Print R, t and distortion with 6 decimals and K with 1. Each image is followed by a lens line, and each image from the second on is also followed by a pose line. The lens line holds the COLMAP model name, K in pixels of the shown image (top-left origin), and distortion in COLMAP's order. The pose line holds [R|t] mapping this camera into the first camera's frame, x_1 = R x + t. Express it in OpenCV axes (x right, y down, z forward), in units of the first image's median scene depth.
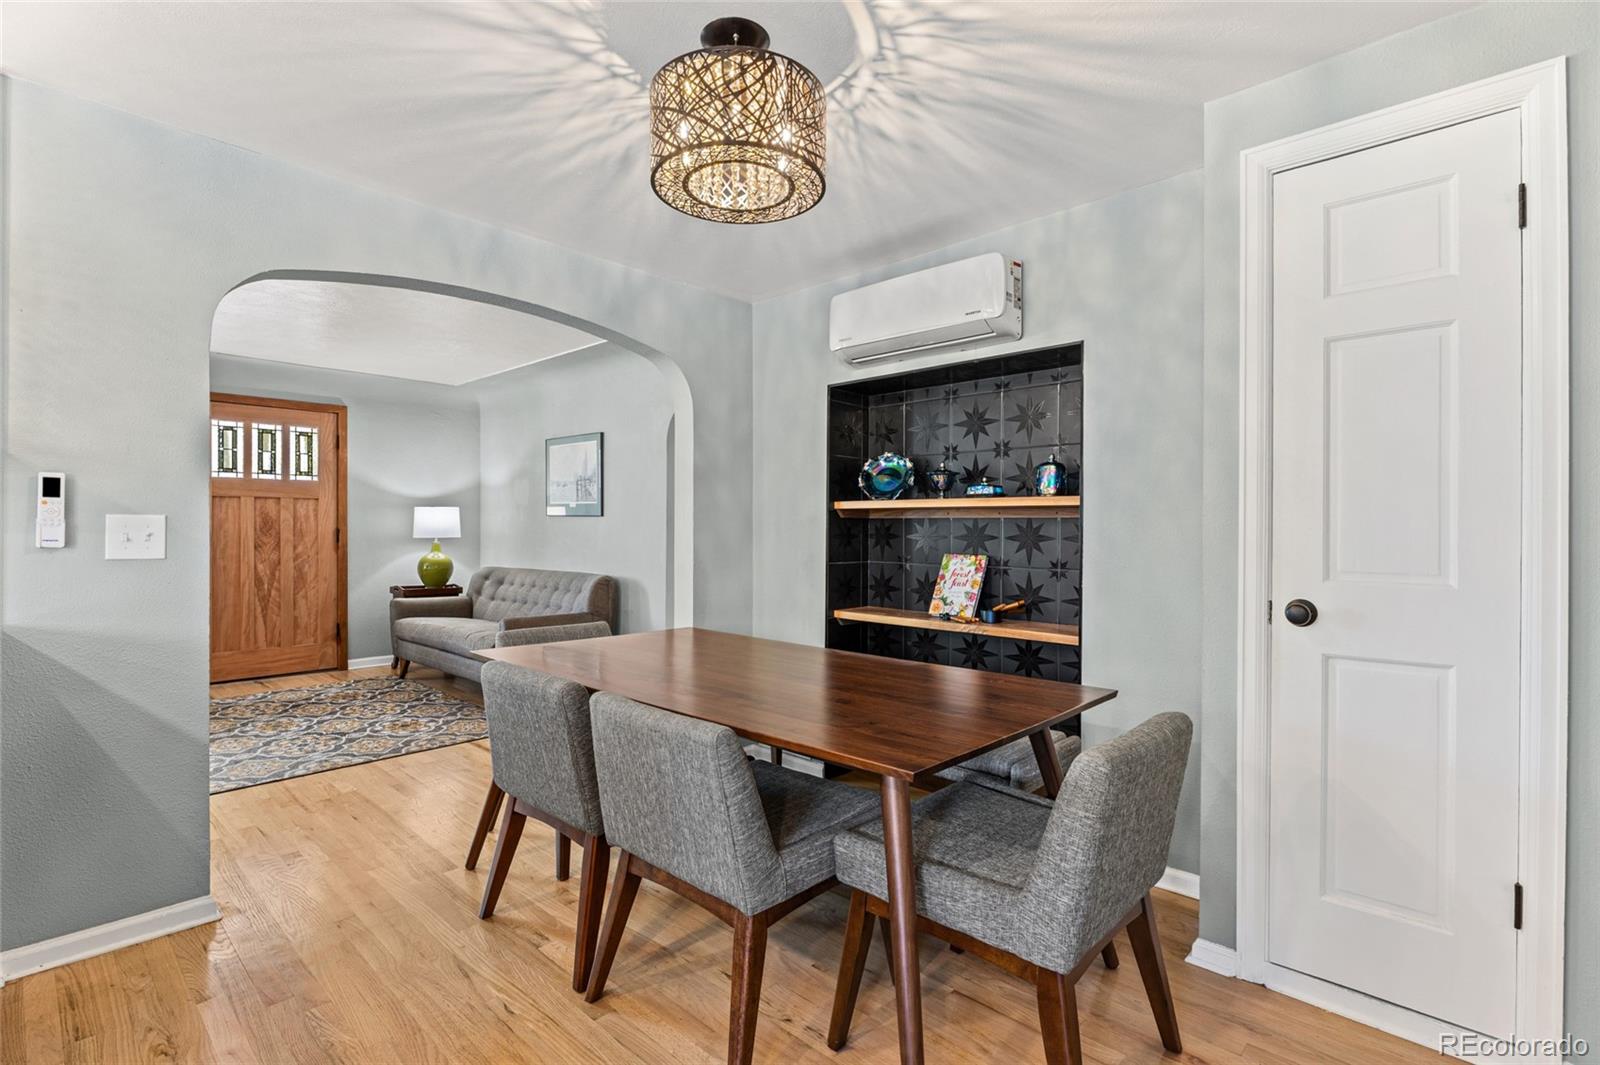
lens RADIAL K [[740.7, 0, 800.6], [0, 740.7, 530.9], [0, 0, 1]] dist [-0.008211, 0.000695]
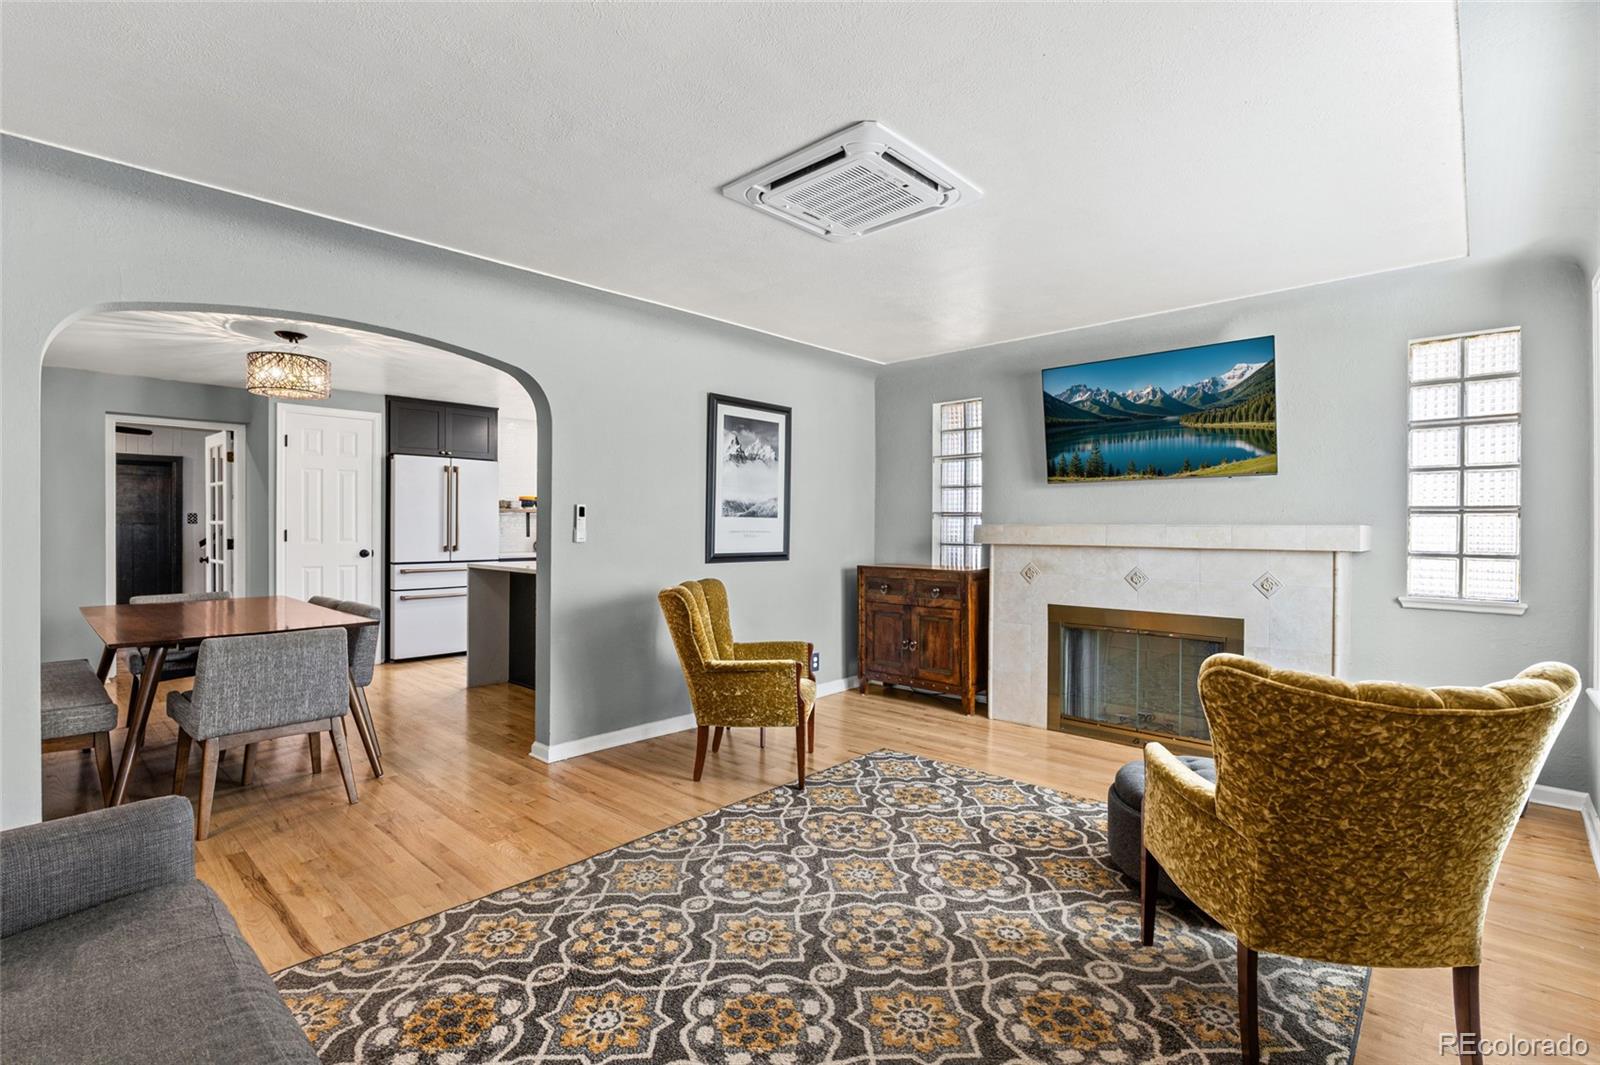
lens RADIAL K [[740.7, 0, 800.6], [0, 740.7, 530.9], [0, 0, 1]] dist [-0.008211, 0.000695]
pose [[-0.999953, -0.008930, -0.003659, -0.905897], [-0.008960, 0.999925, 0.008372, -0.019653], [0.003584, 0.008404, -0.999958, 1.757160]]
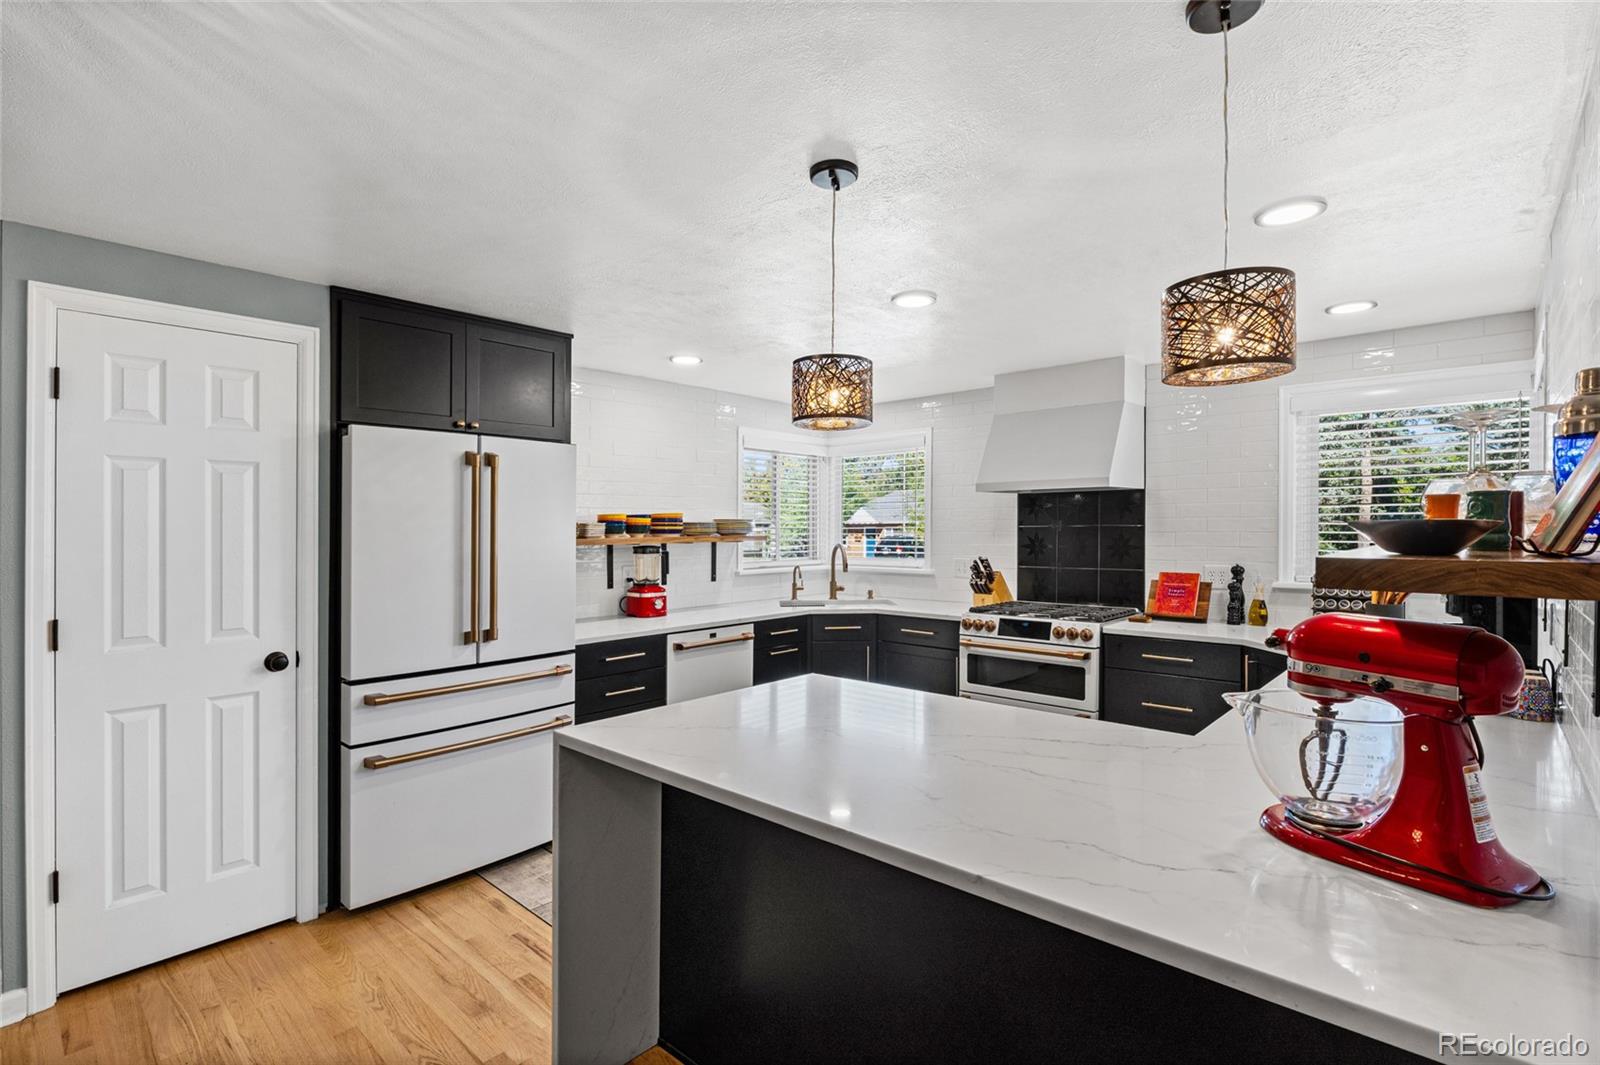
lens RADIAL K [[742.1, 0, 797.6], [0, 742.1, 522.4], [0, 0, 1]] dist [-0.012277, 0.000081]
pose [[-0.999924, 0.000701, -0.012332, -0.364501], [0.000788, 0.999975, -0.007065, -0.075817], [0.012326, -0.007075, -0.999899, 0.700552]]
